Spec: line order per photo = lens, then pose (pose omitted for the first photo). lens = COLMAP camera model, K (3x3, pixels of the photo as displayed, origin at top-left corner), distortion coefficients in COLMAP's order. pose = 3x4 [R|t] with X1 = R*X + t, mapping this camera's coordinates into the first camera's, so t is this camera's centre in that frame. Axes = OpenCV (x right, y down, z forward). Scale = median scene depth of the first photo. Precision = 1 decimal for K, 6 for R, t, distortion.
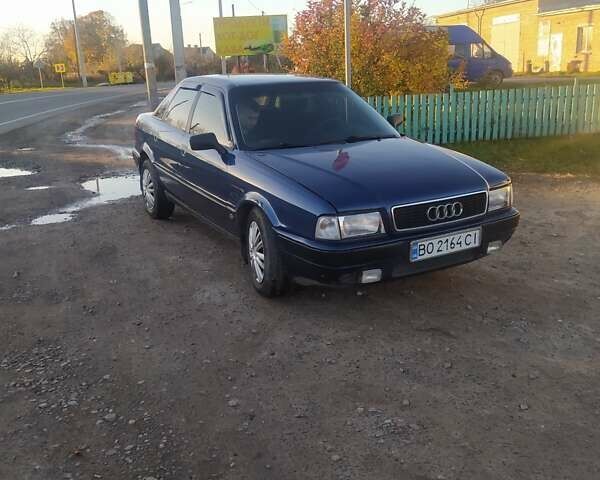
lens RADIAL K [[590.1, 0, 300.0], [0, 590.1, 240.0], [0, 0, 1]] dist [0.139103, -0.225500]
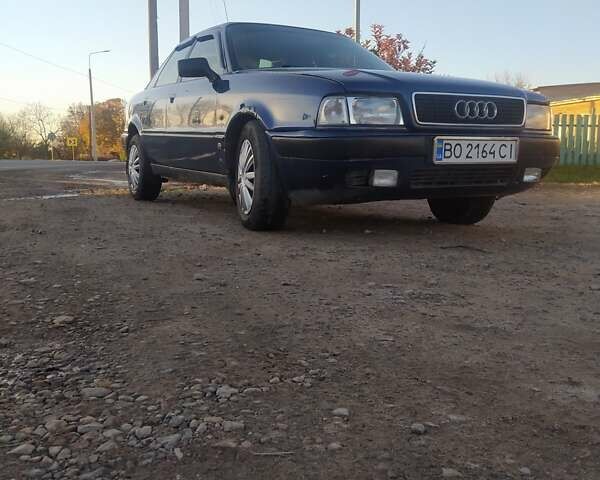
lens RADIAL K [[590.1, 0, 300.0], [0, 590.1, 240.0], [0, 0, 1]] dist [0.139103, -0.225500]
pose [[0.999052, 0.043300, -0.004401, 0.010680], [-0.043458, 0.986937, -0.155132, 0.247195], [-0.002374, 0.155176, 0.987884, 0.191968]]
